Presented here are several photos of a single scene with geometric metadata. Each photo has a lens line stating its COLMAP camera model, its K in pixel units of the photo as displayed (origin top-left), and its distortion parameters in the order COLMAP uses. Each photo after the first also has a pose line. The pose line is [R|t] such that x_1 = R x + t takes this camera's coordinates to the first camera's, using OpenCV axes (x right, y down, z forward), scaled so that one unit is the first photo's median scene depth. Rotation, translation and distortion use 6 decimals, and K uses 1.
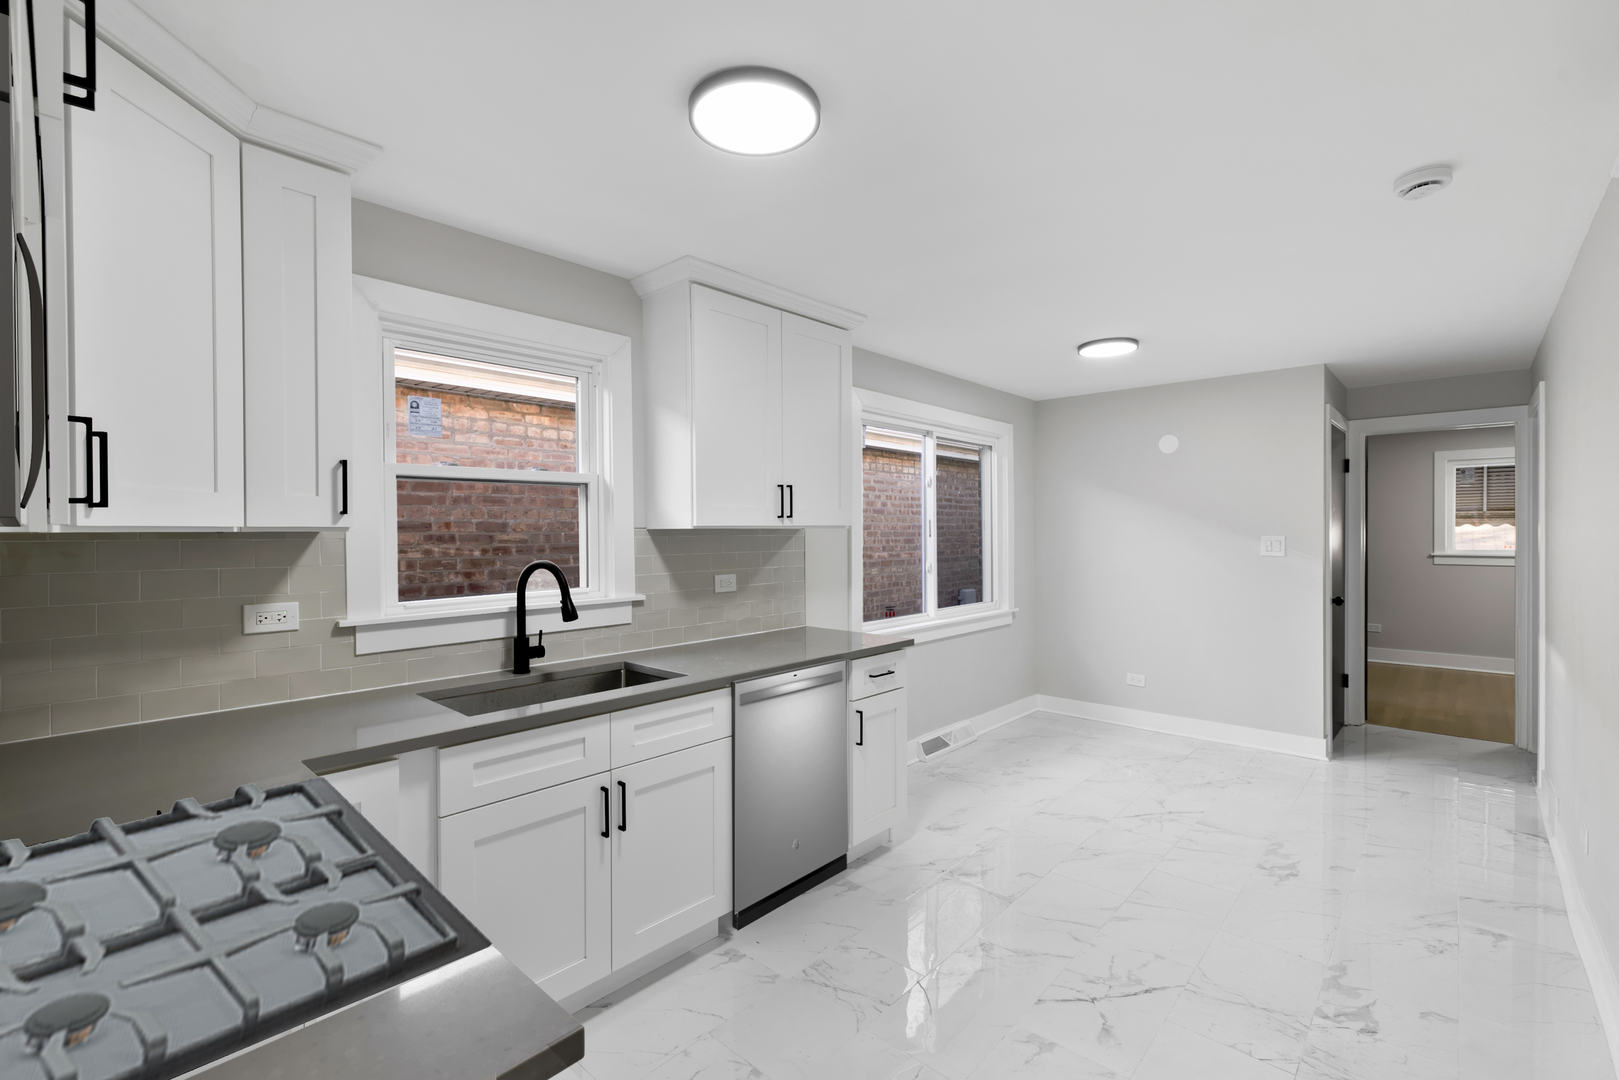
lens RADIAL K [[708.9, 0, 813.2], [0, 708.9, 537.1], [0, 0, 1]] dist [-0.001322, 0.001705]
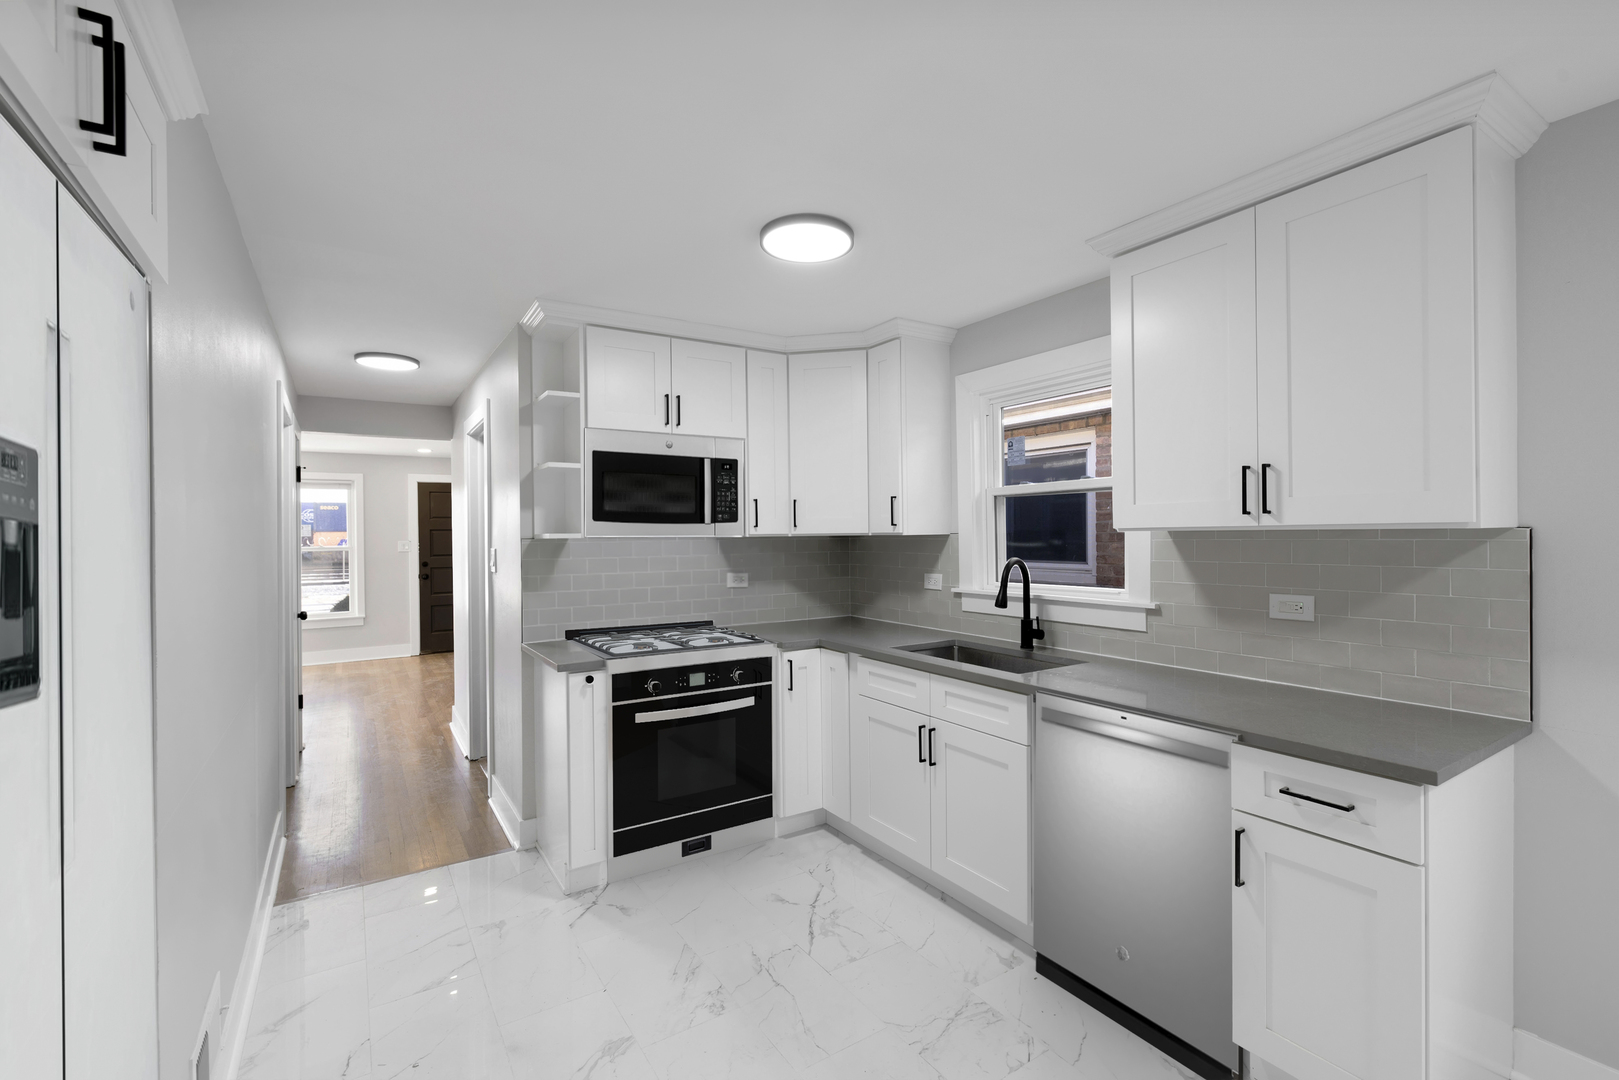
lens RADIAL K [[708.9, 0, 812.5], [0, 708.9, 537.4], [0, 0, 1]] dist [-0.001322, 0.001705]
pose [[-0.248242, 0.010802, -0.968638, 0.543355], [0.002751, 0.999942, 0.010446, -0.010142], [0.968694, -0.000072, -0.248257, 0.579735]]
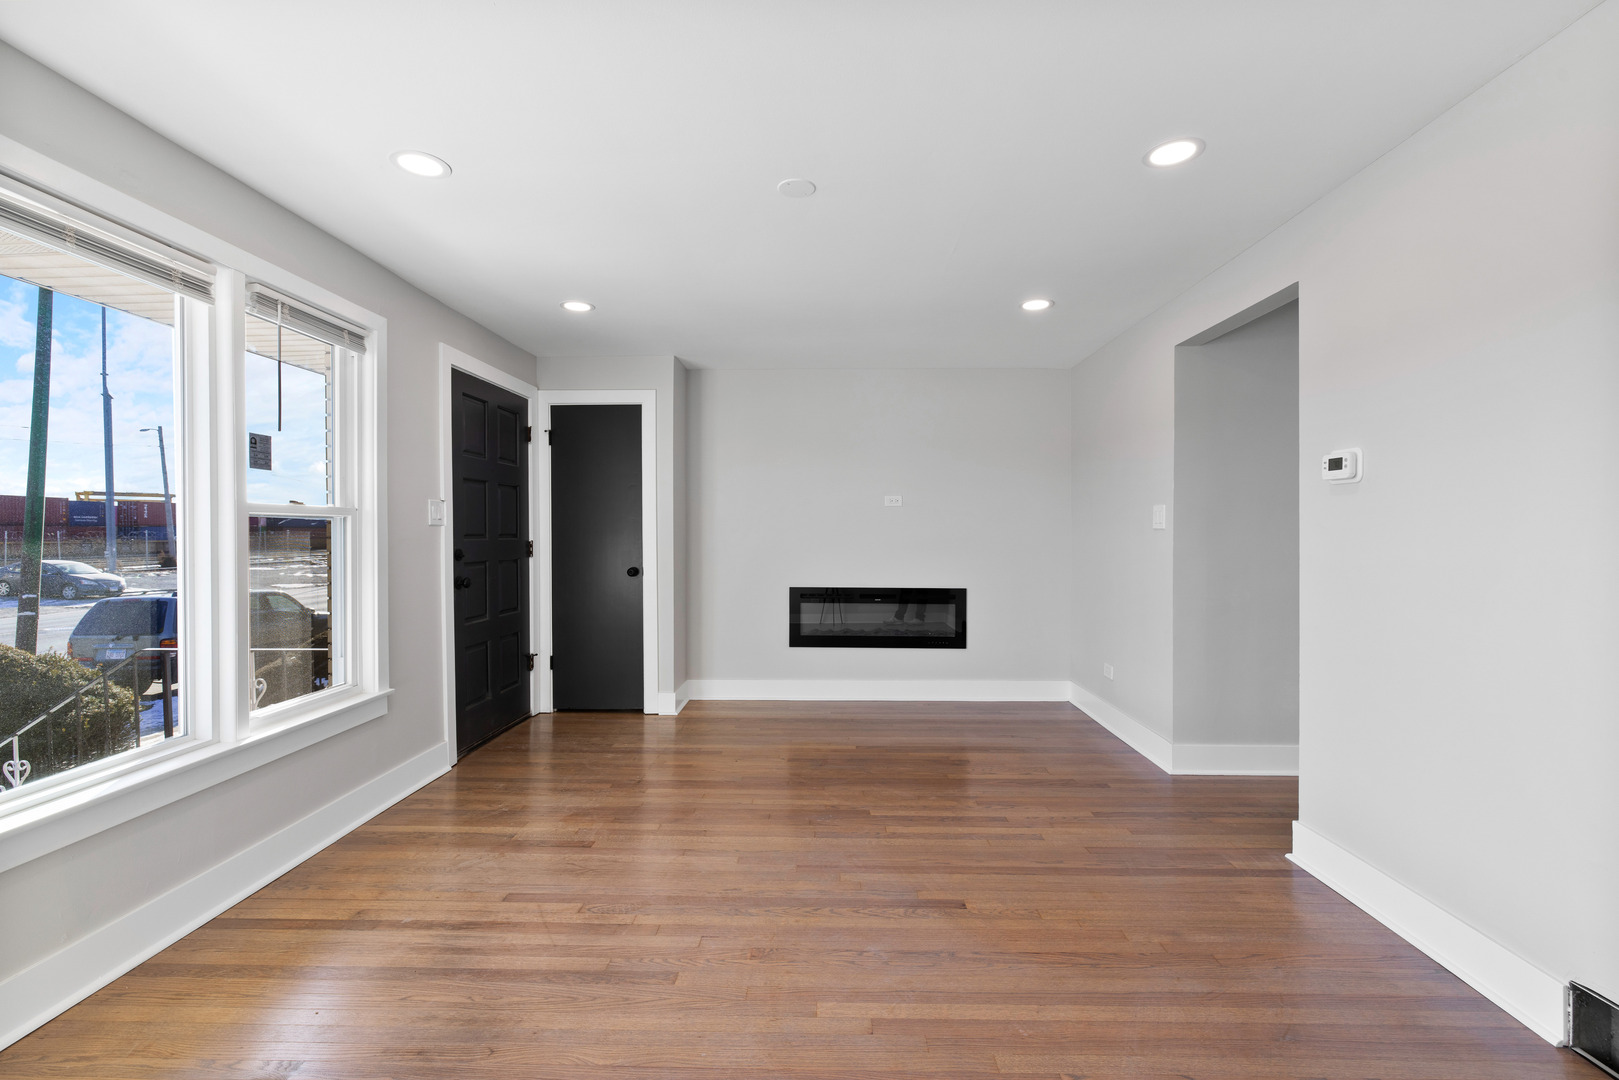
lens RADIAL K [[708.9, 0, 813.7], [0, 708.9, 536.7], [0, 0, 1]] dist [-0.001322, 0.001705]
pose [[0.660413, 0.009026, -0.750848, -0.257772], [-0.010253, 0.999943, 0.003003, 0.059987], [0.750832, 0.005716, 0.660468, -1.452319]]
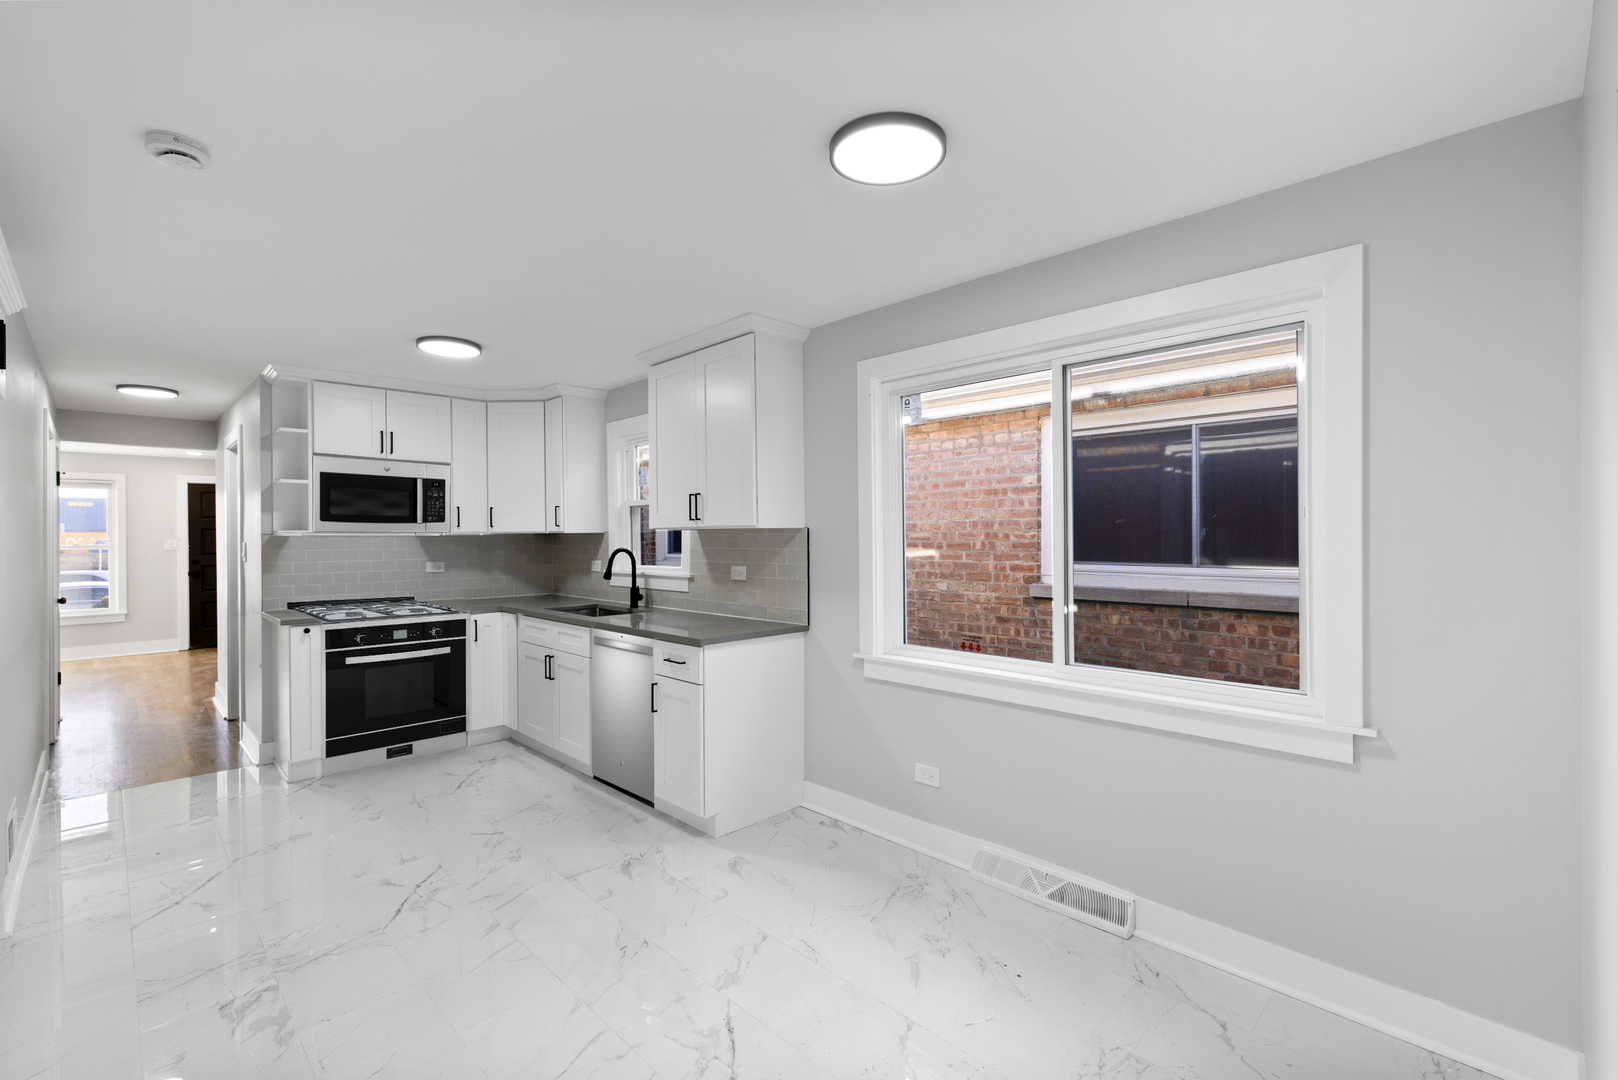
lens RADIAL K [[708.5, 0, 812.8], [0, 708.5, 537.2], [0, 0, 1]] dist [-0.001322, 0.001705]
pose [[-0.046769, 0.006922, -0.998882, 0.898287], [-0.001247, 0.999975, 0.006988, -0.005328], [0.998905, 0.001573, -0.046760, 0.962209]]
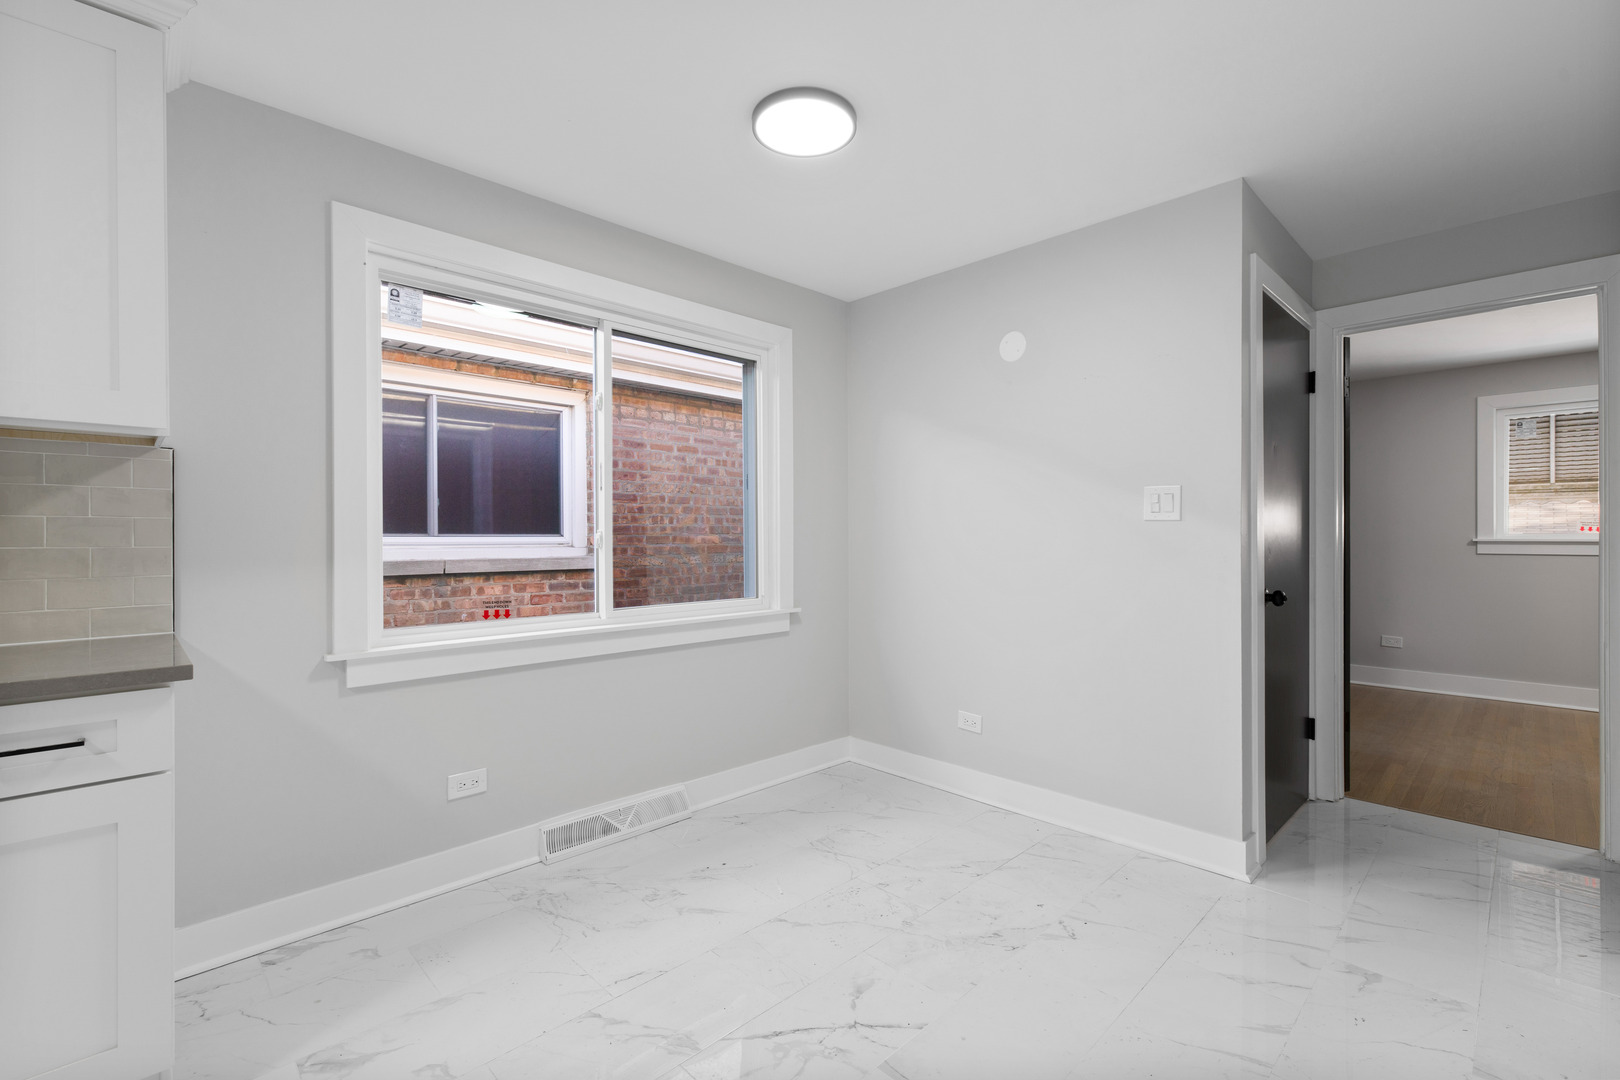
lens RADIAL K [[709.4, 0, 812.4], [0, 709.4, 536.7], [0, 0, 1]] dist [-0.001322, 0.001705]
pose [[0.998569, 0.002245, -0.053433, 0.446828], [-0.002631, 0.999971, -0.007156, 0.051668], [0.053415, 0.007287, 0.998546, 0.456053]]
